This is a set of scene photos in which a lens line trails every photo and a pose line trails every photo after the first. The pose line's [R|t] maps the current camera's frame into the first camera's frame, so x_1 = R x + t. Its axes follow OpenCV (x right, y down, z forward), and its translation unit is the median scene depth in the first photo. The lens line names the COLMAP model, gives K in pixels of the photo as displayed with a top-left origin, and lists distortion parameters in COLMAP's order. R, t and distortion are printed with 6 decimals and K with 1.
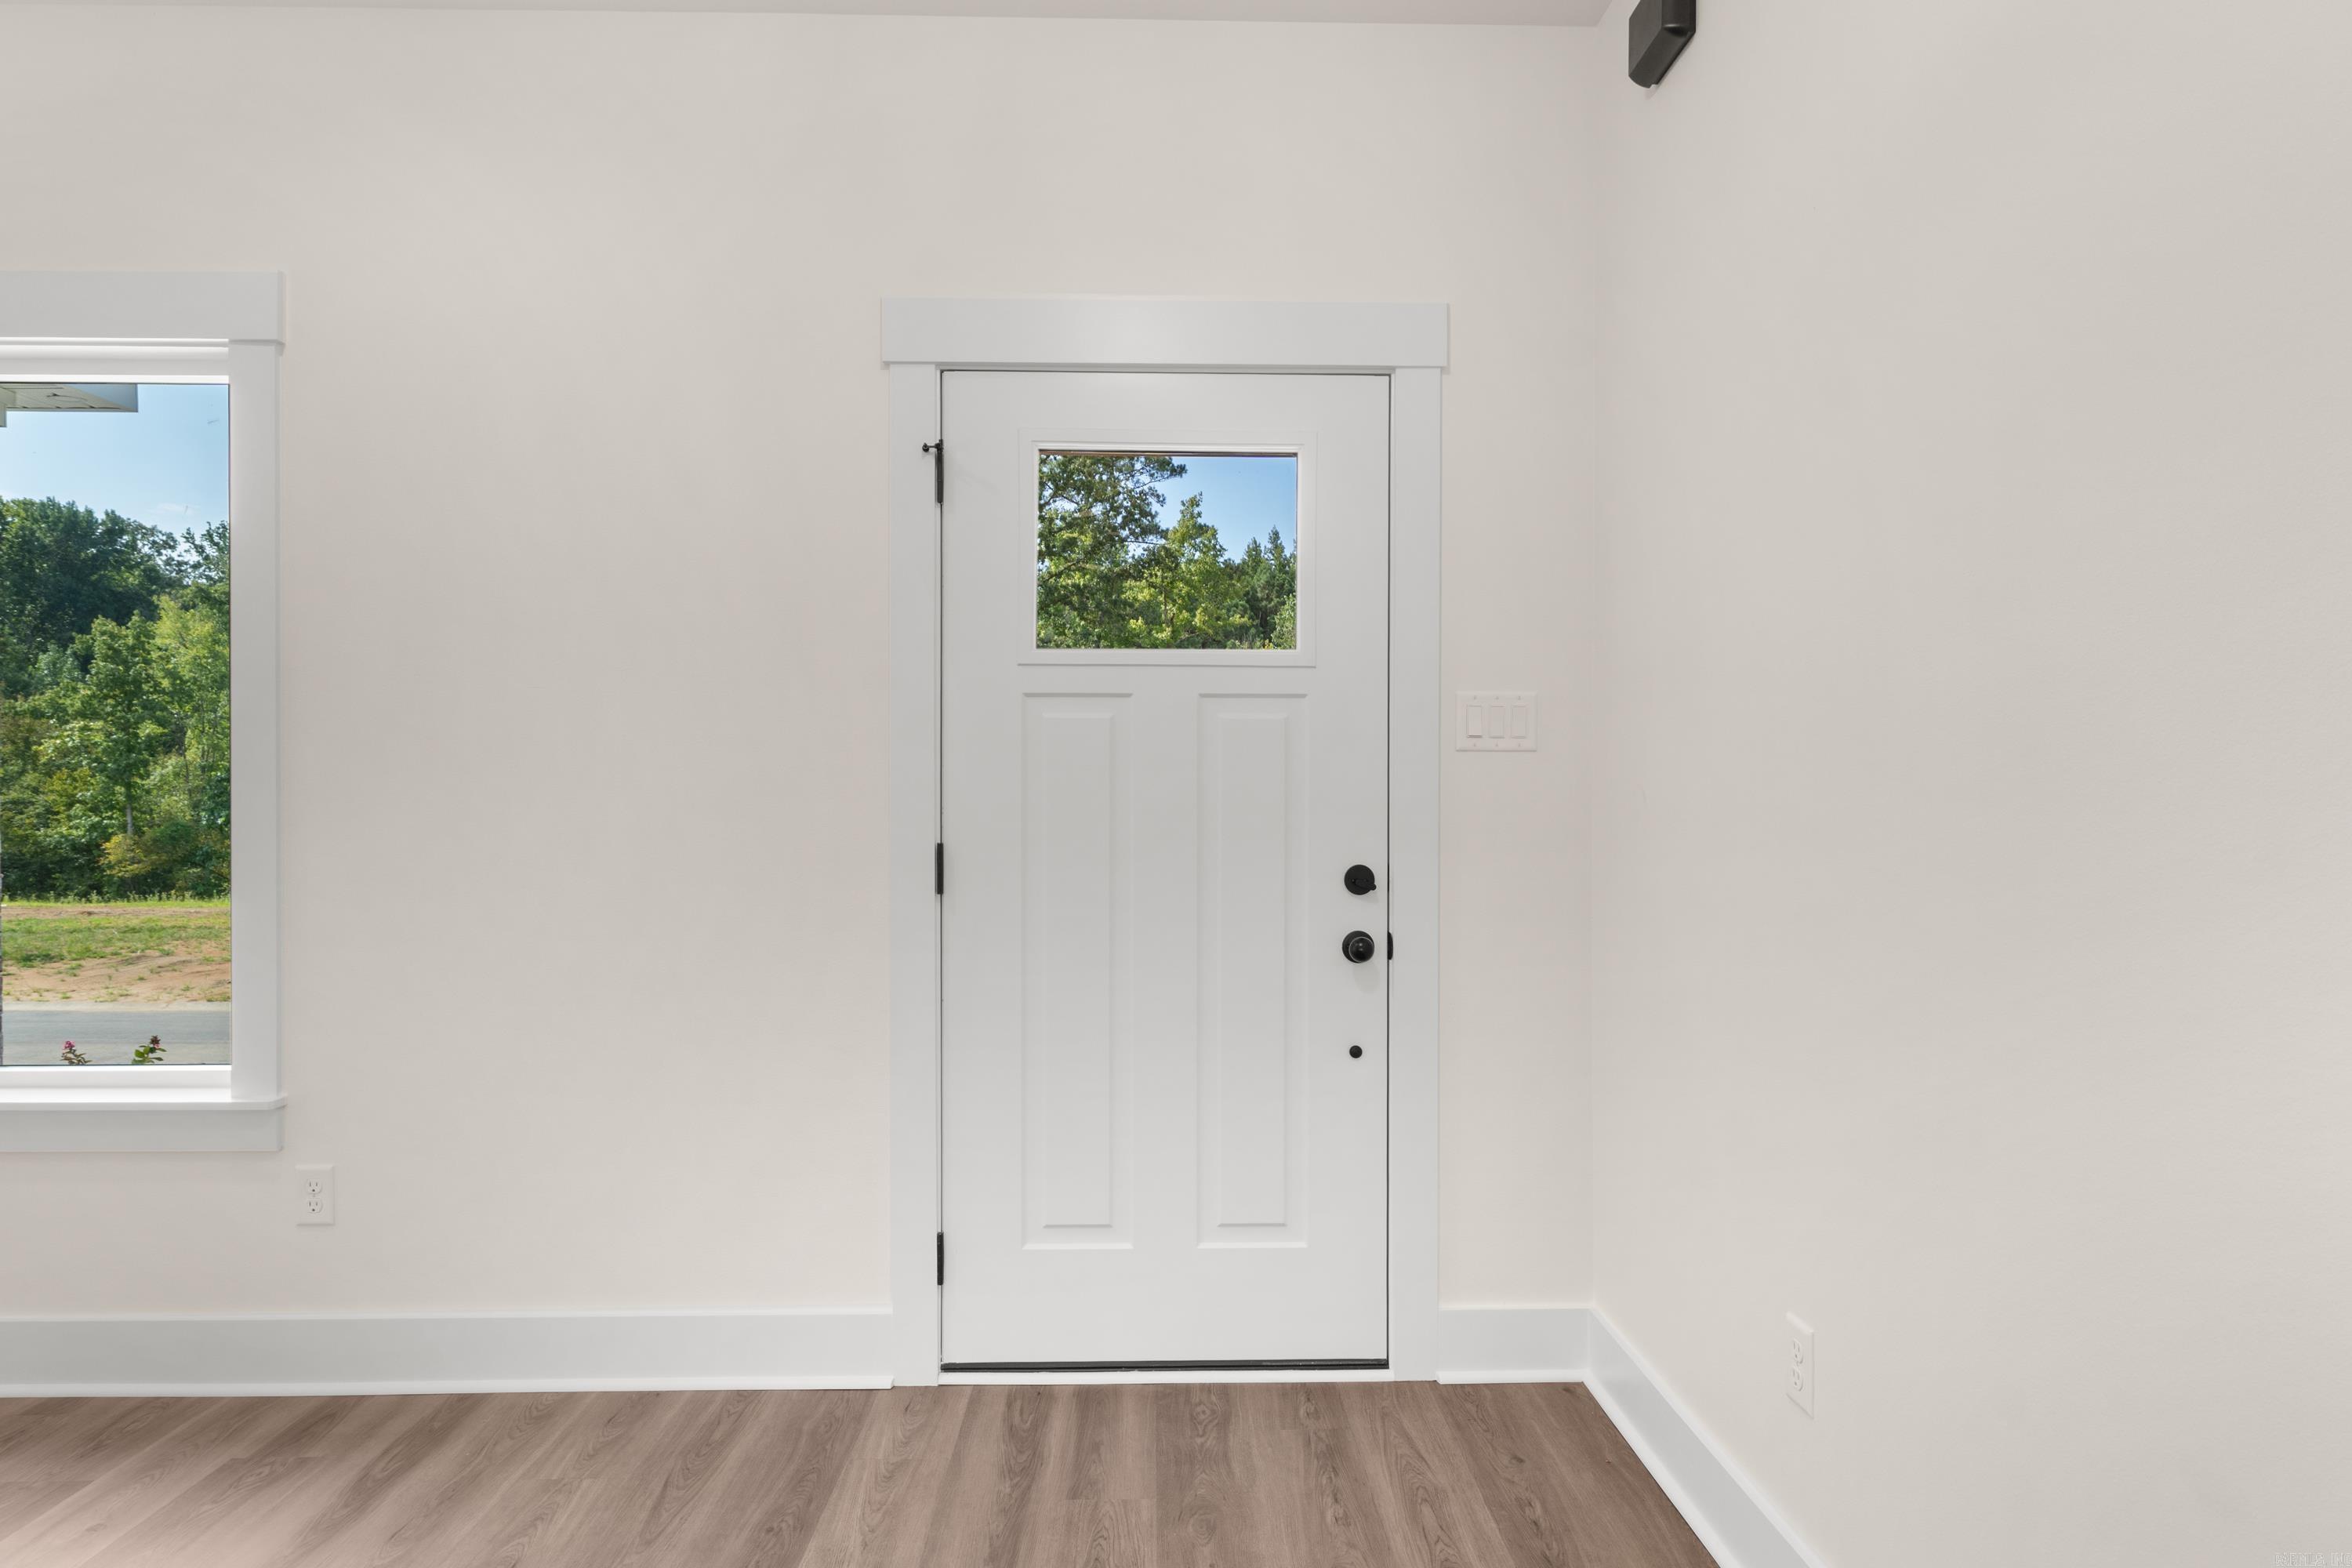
lens RADIAL K [[1366.3, 0, 1180.6], [0, 1366.3, 793.6], [0, 0, 1]] dist [-0.003171, -0.001396]
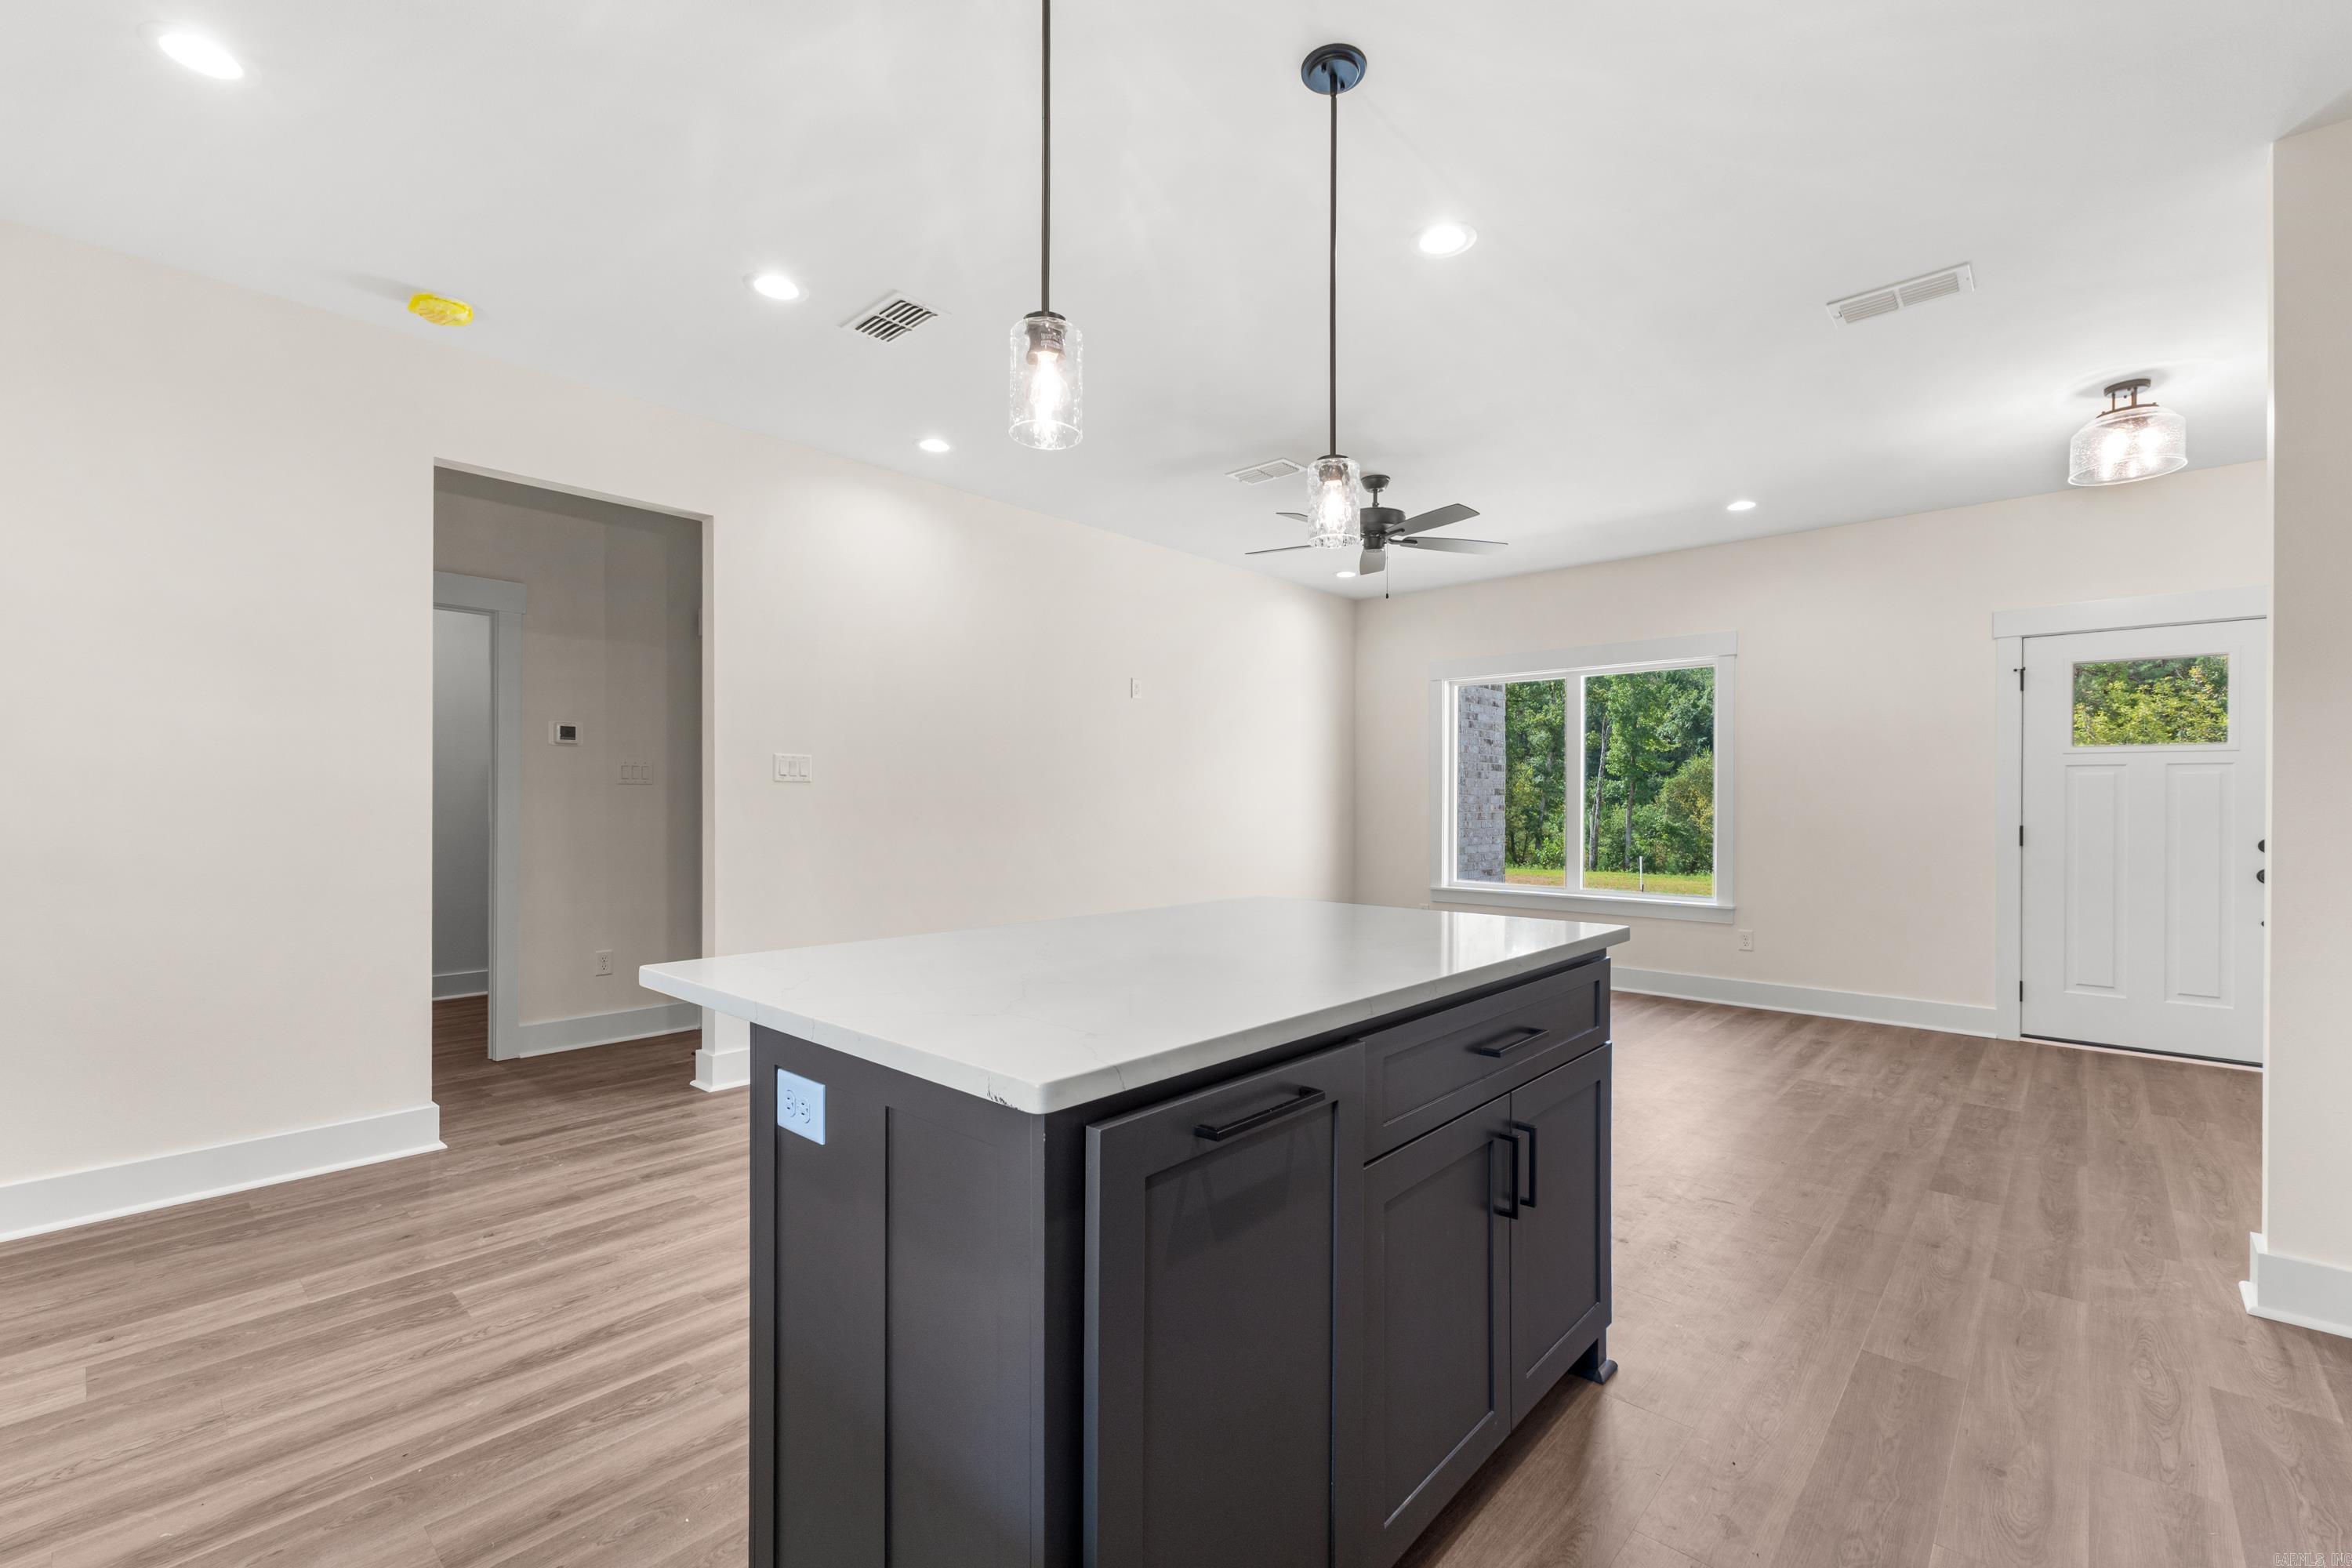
lens RADIAL K [[997.8, 0, 1186.0], [0, 997.8, 798.1], [0, 0, 1]] dist [0.004016, 0.000140]
pose [[0.727686, 0.000919, -0.685909, -0.031947], [-0.005526, 0.999975, -0.004523, 0.002199], [0.685888, 0.007082, 0.727673, -1.408506]]
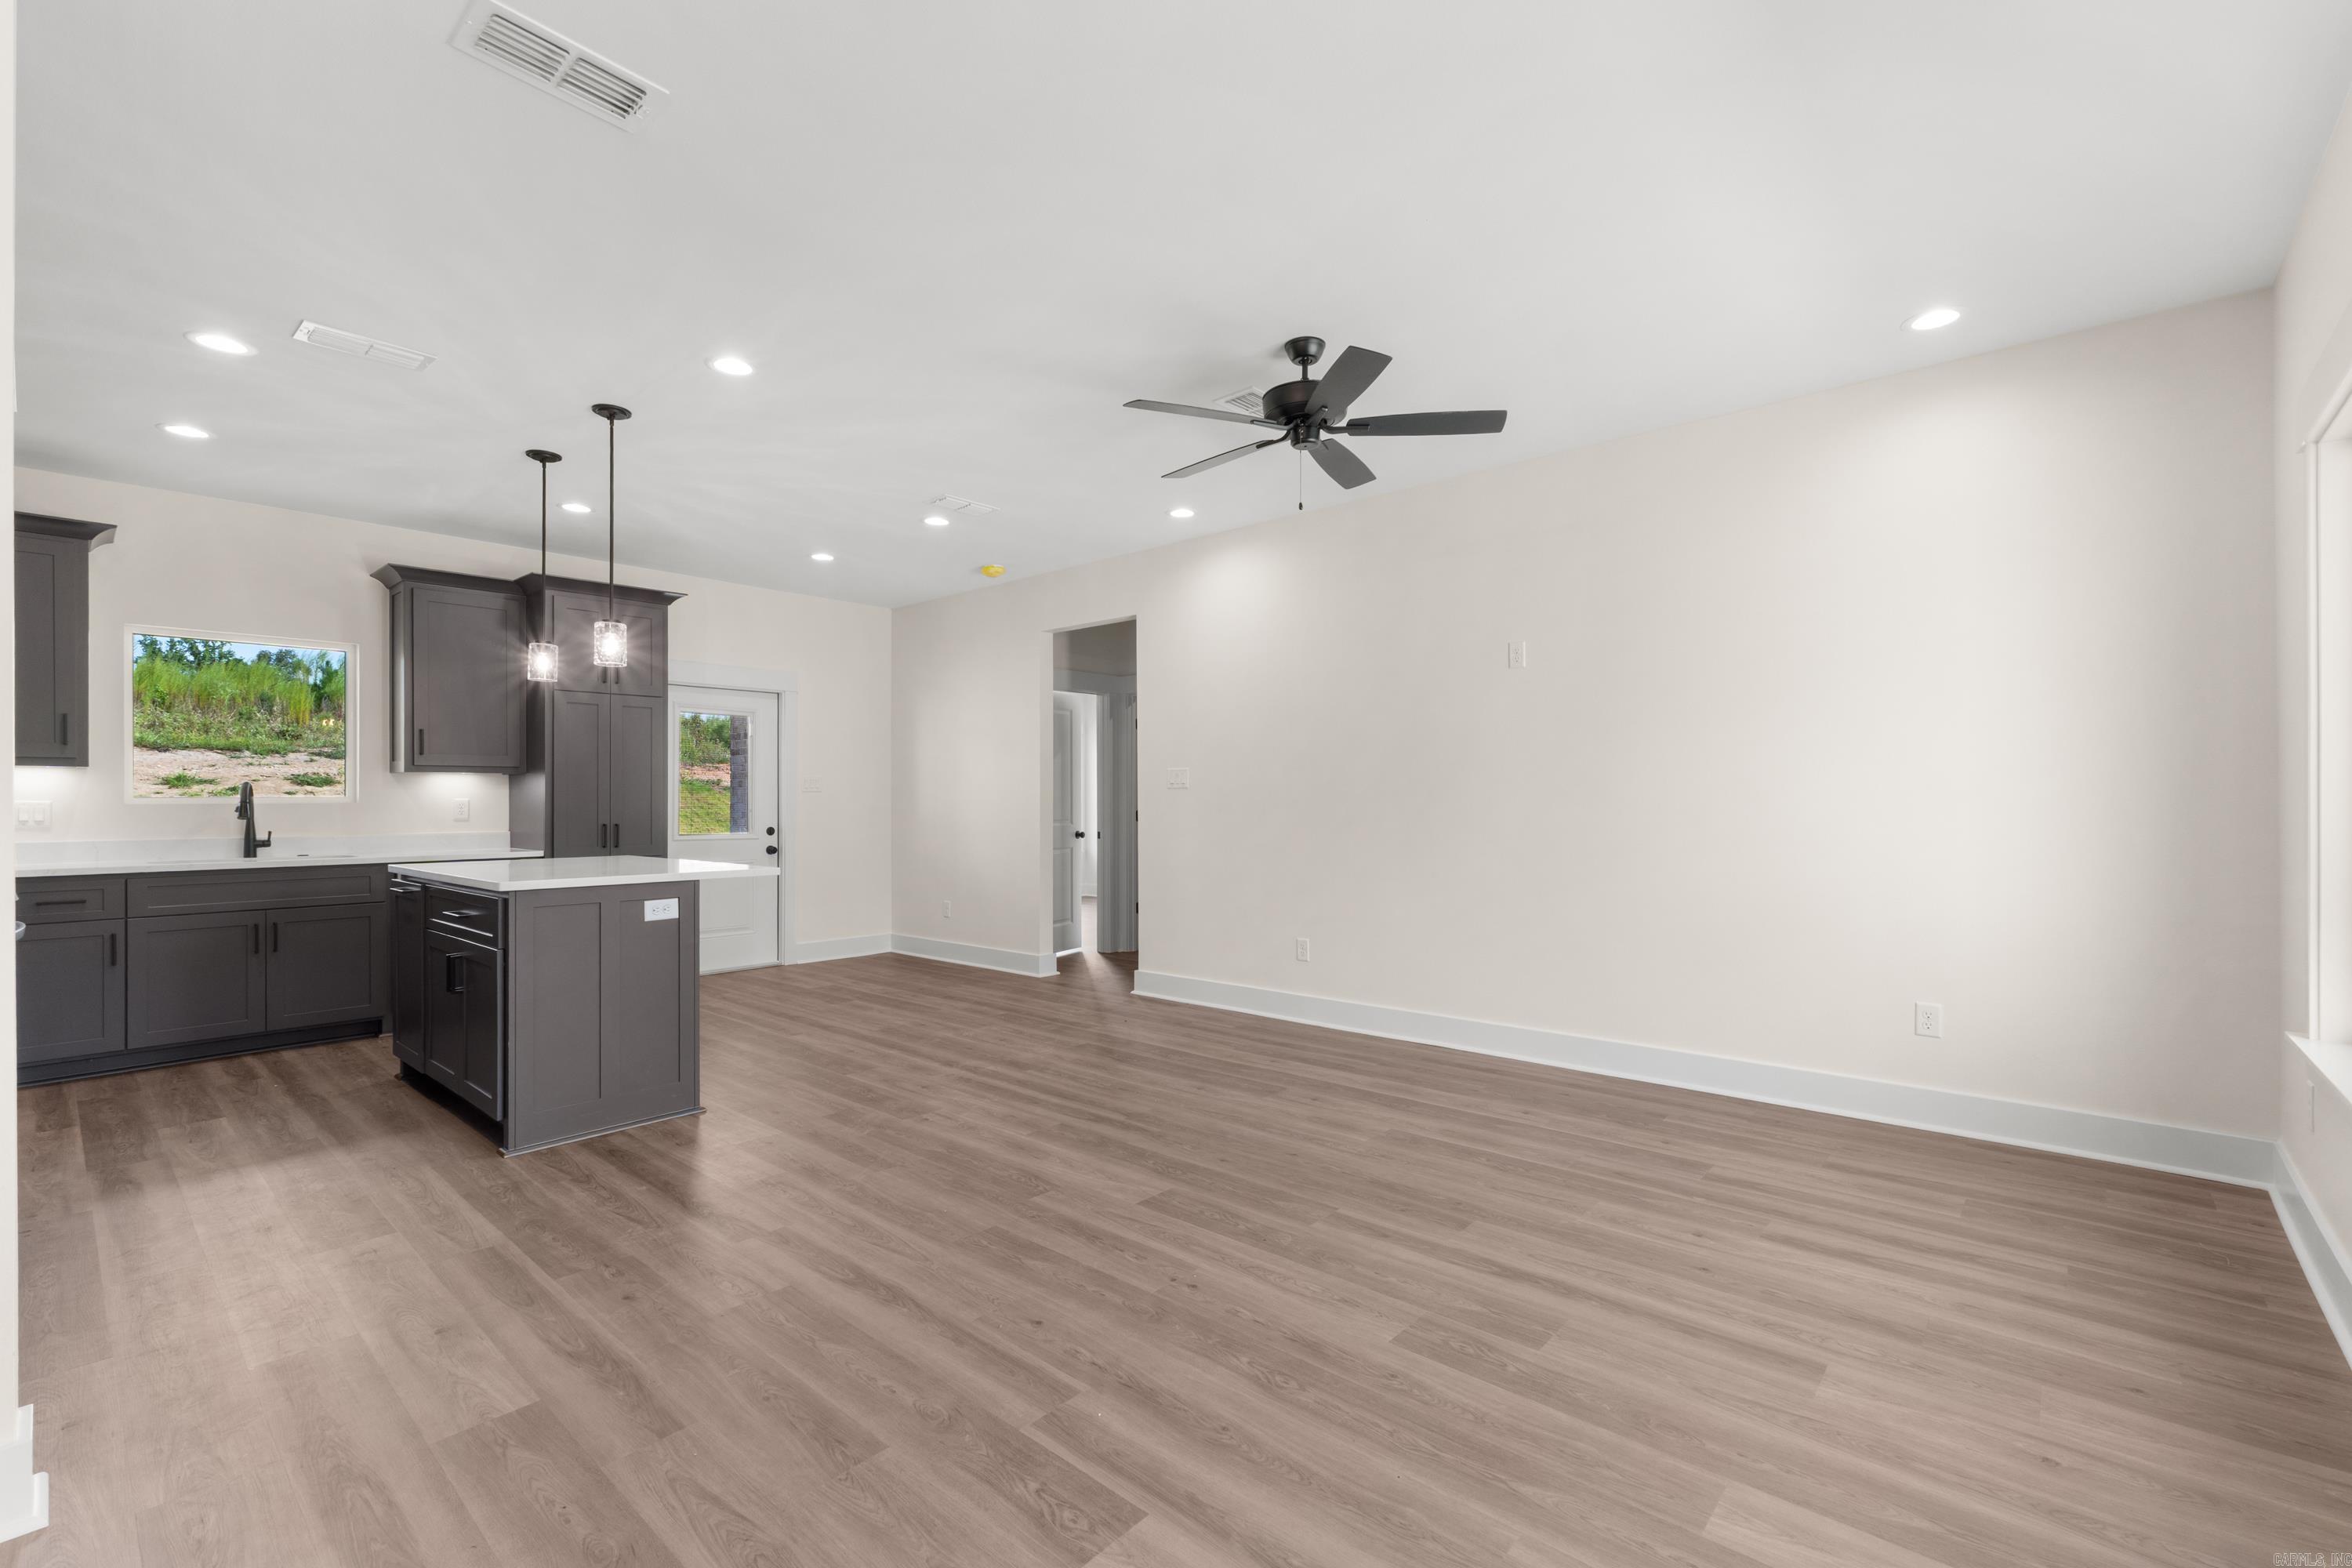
lens RADIAL K [[997.8, 0, 1187.0], [0, 997.8, 799.3], [0, 0, 1]] dist [0.004016, 0.000140]
pose [[-0.675594, 0.002147, -0.737271, 0.022856], [0.004513, 0.999989, -0.001223, -0.001121], [0.737260, -0.004154, -0.675596, 0.849622]]
